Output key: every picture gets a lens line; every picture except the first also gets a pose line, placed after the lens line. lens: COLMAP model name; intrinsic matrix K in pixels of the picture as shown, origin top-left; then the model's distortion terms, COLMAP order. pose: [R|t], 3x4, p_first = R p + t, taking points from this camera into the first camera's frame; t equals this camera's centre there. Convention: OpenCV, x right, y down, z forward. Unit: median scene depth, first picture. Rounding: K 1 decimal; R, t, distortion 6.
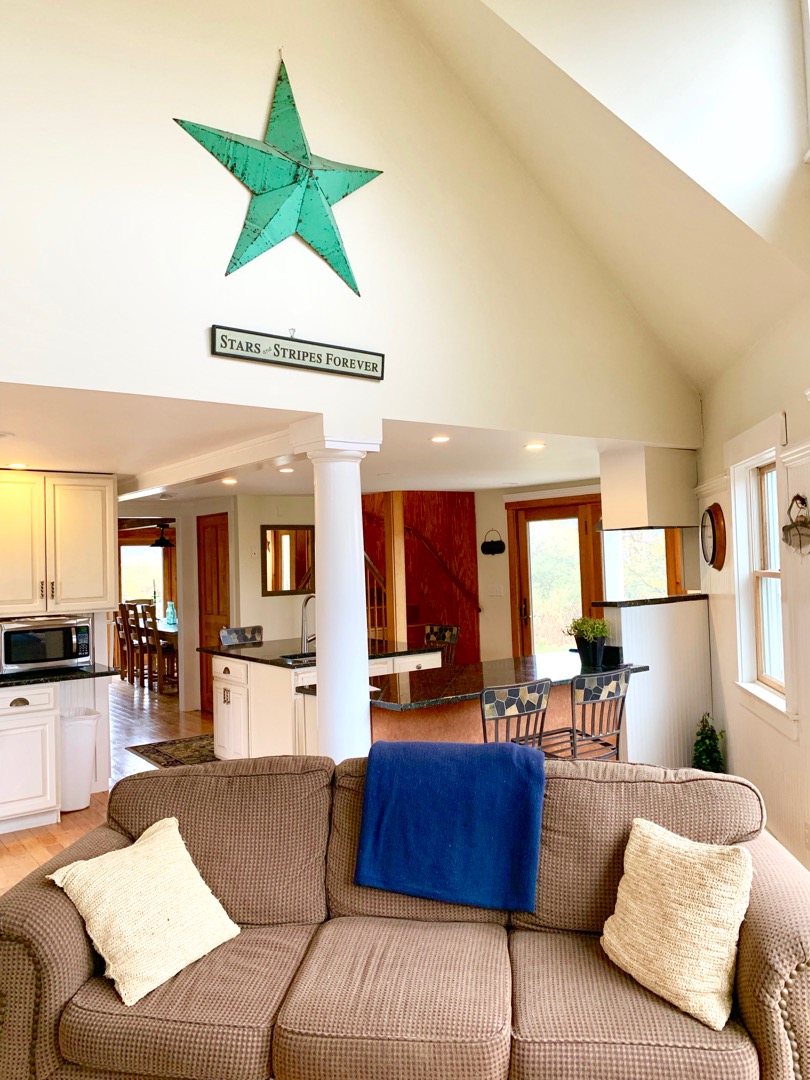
lens RADIAL K [[812.7, 0, 392.8], [0, 812.7, 547.1], [0, 0, 1]] dist [0.091481, -0.090351]
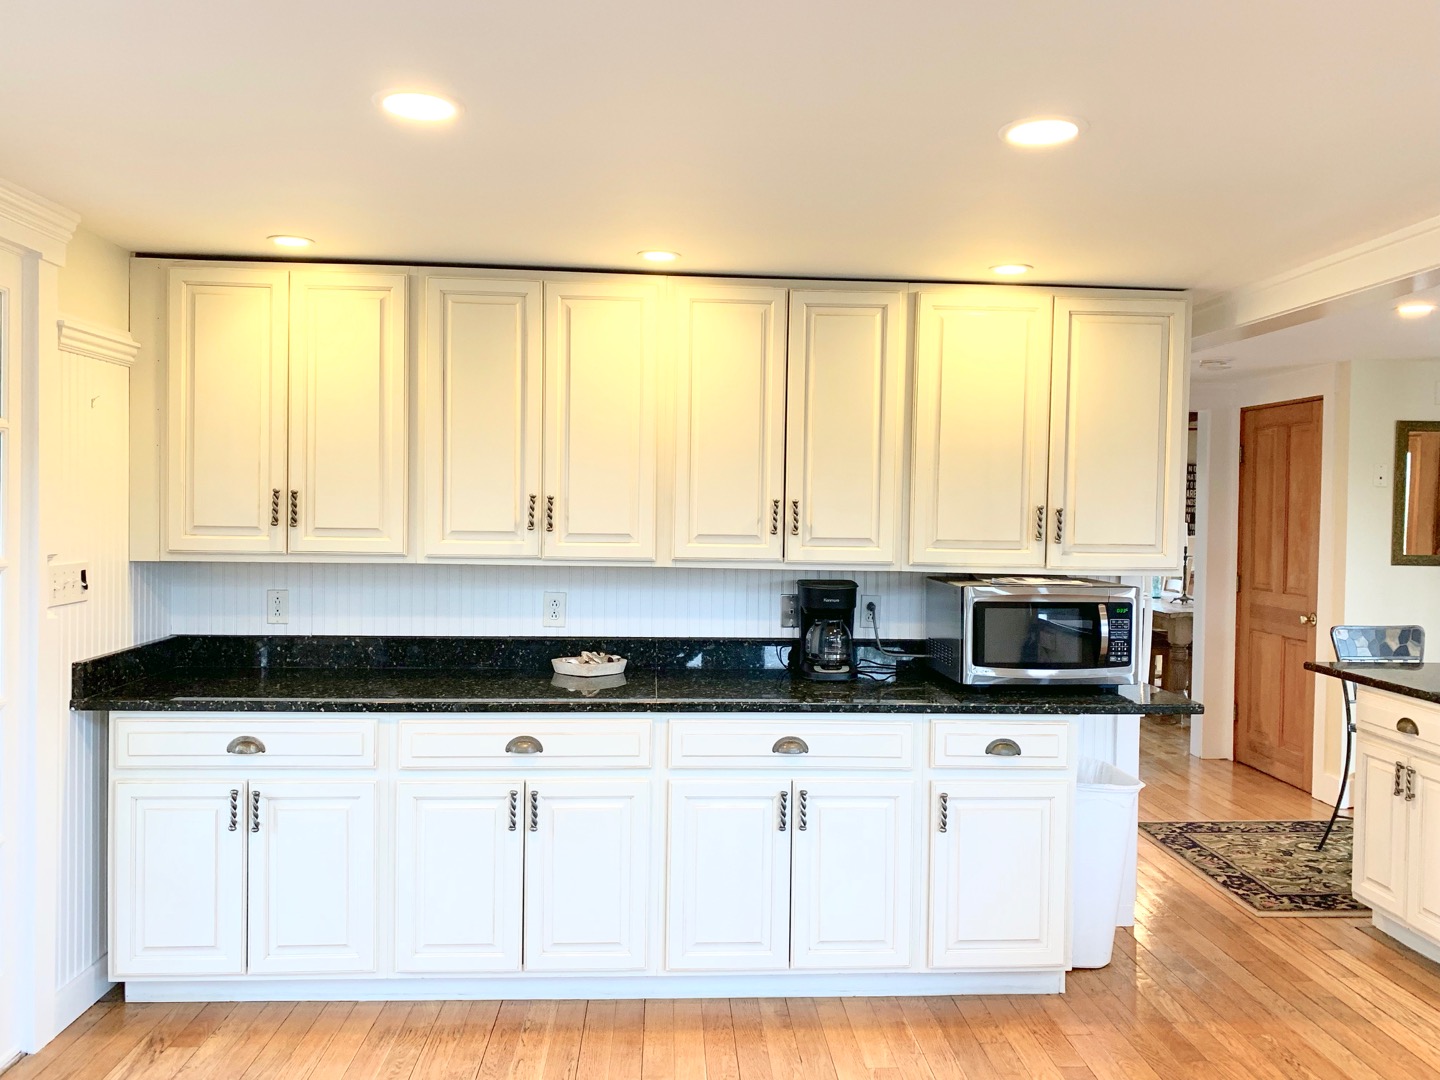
lens RADIAL K [[1083.6, 0, 726.0], [0, 1083.6, 544.8], [0, 0, 1]] dist [0.091481, -0.090351]
pose [[0.852142, 0.059647, -0.519901, -0.273220], [-0.030435, 0.997450, 0.064552, 0.031103], [0.522425, -0.039184, 0.851784, 0.377065]]
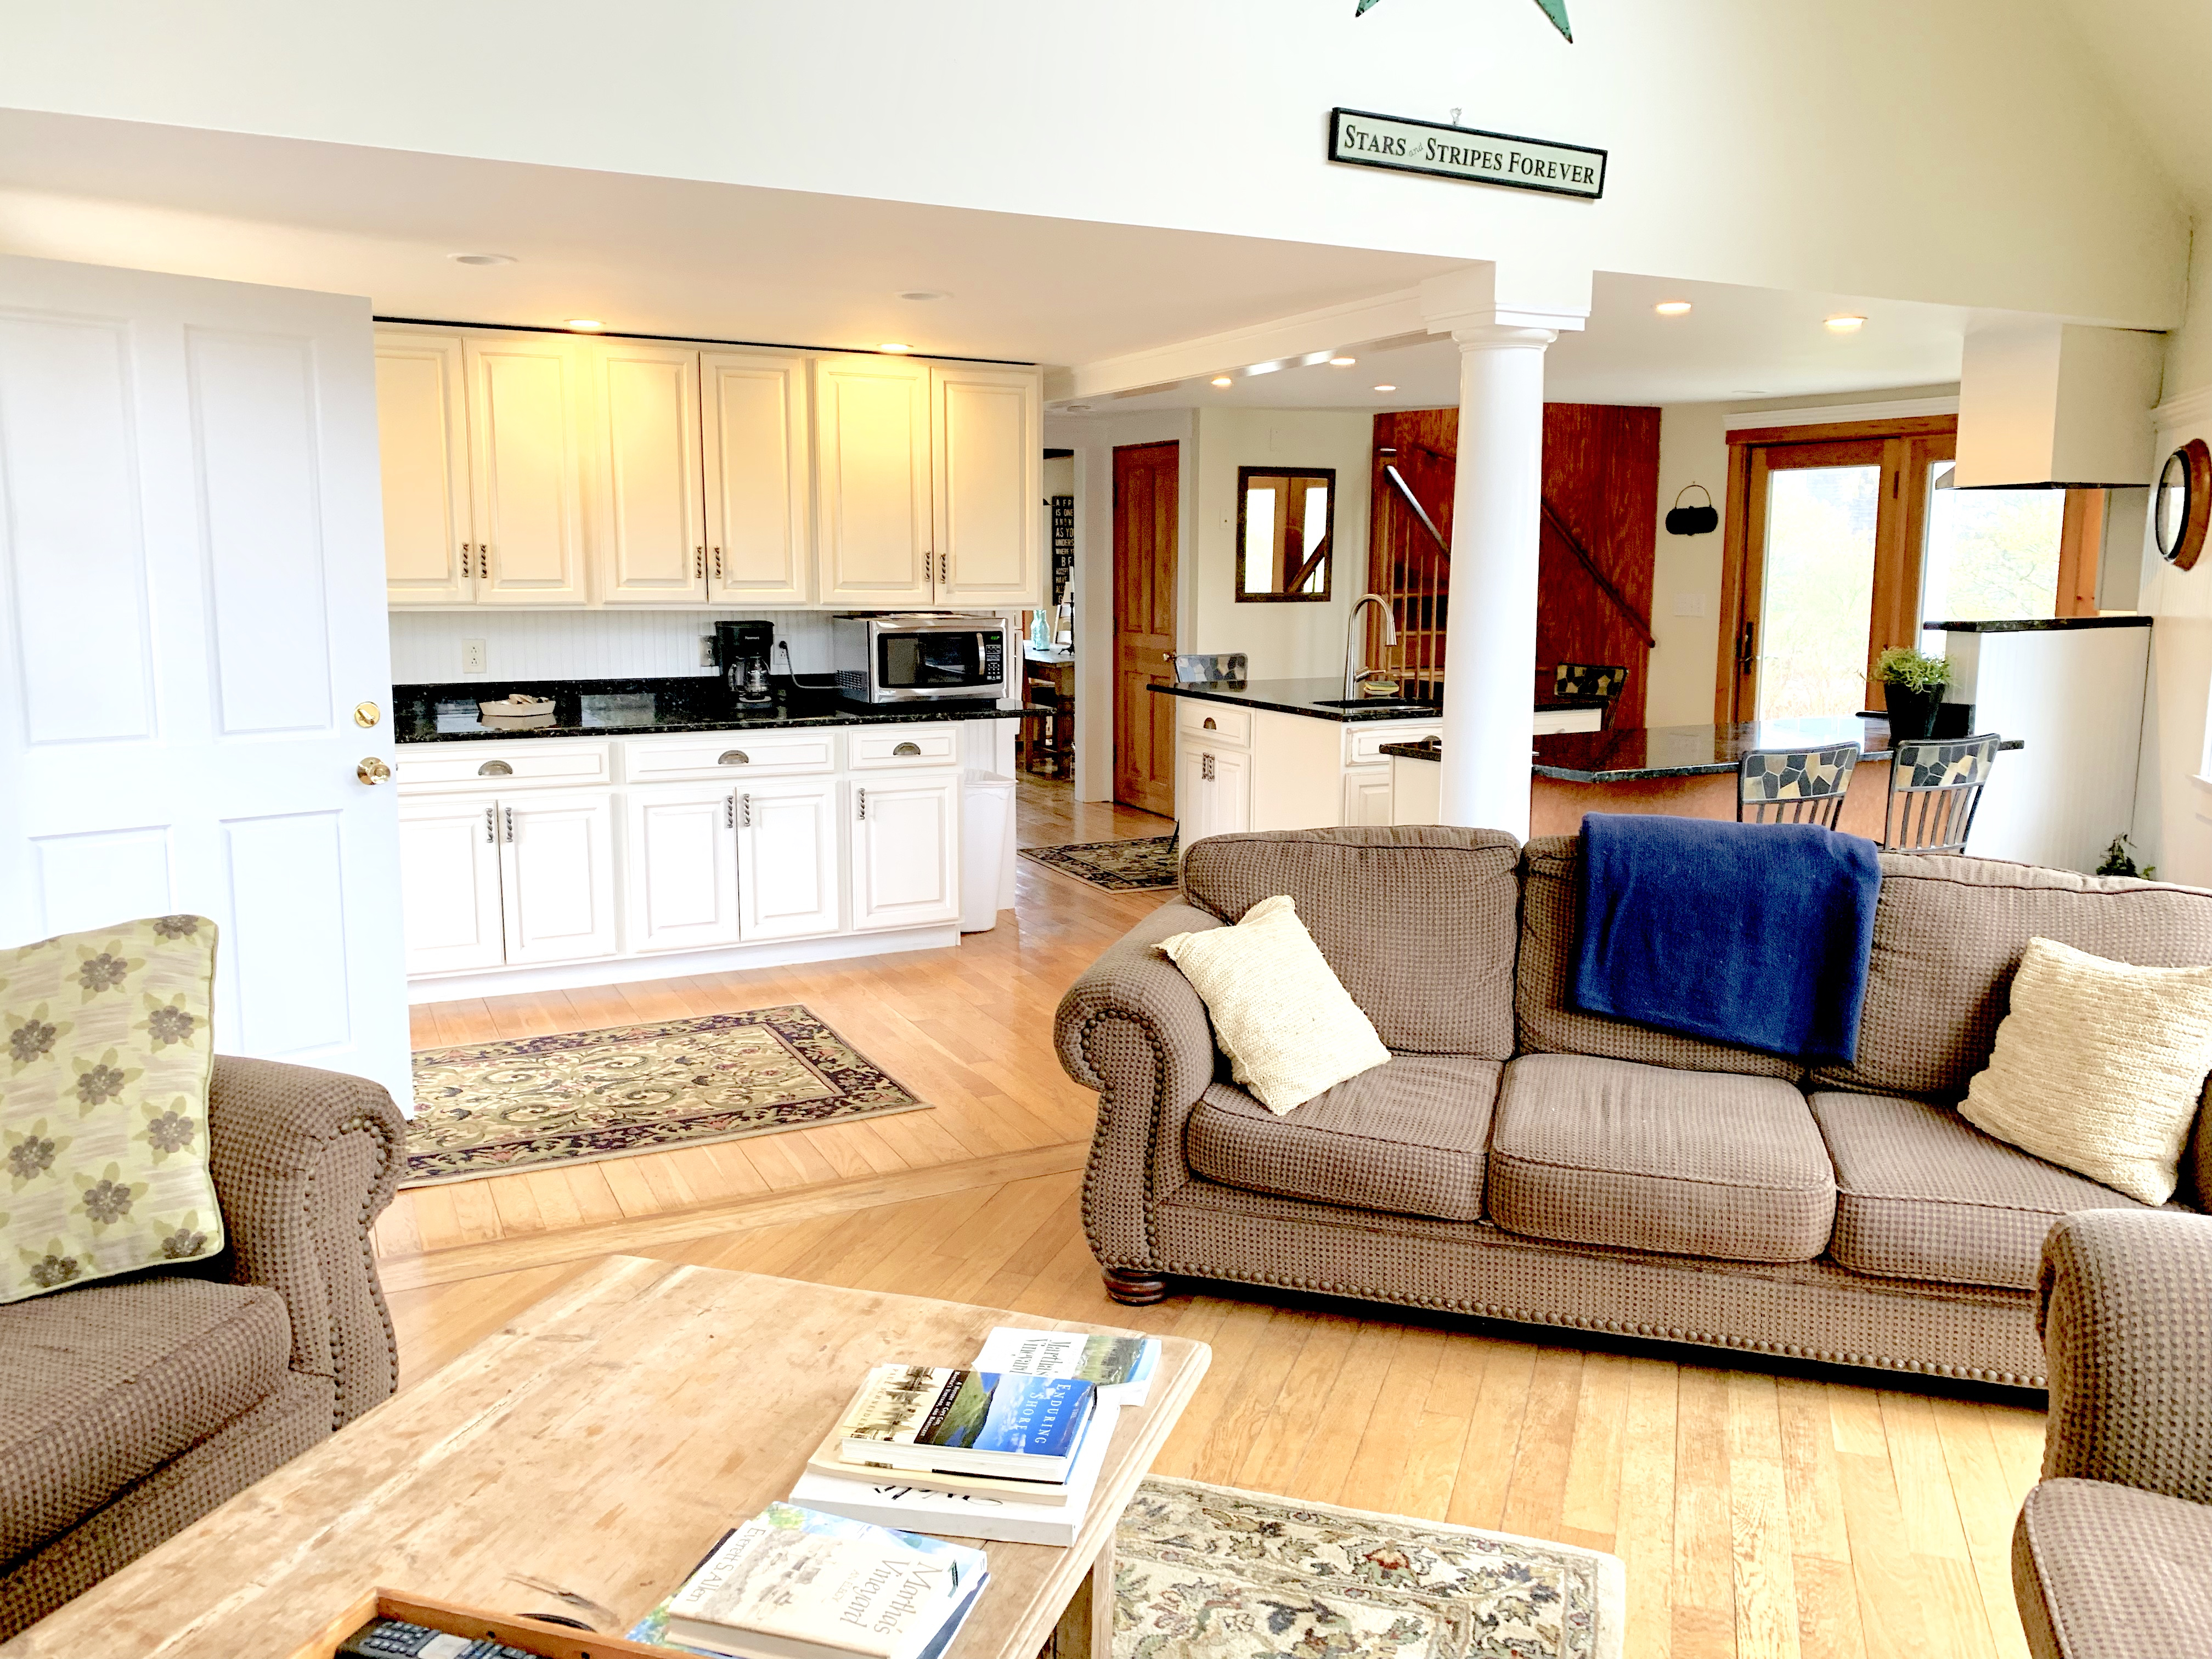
lens RADIAL K [[1675.4, 0, 1111.0], [0, 1675.4, 803.6], [0, 0, 1]] dist [0.037985, -0.030621]
pose [[0.987539, 0.055027, -0.147438, -0.123737], [-0.030060, 0.985583, 0.166502, 0.017607], [0.154475, -0.159996, 0.974956, -0.202925]]
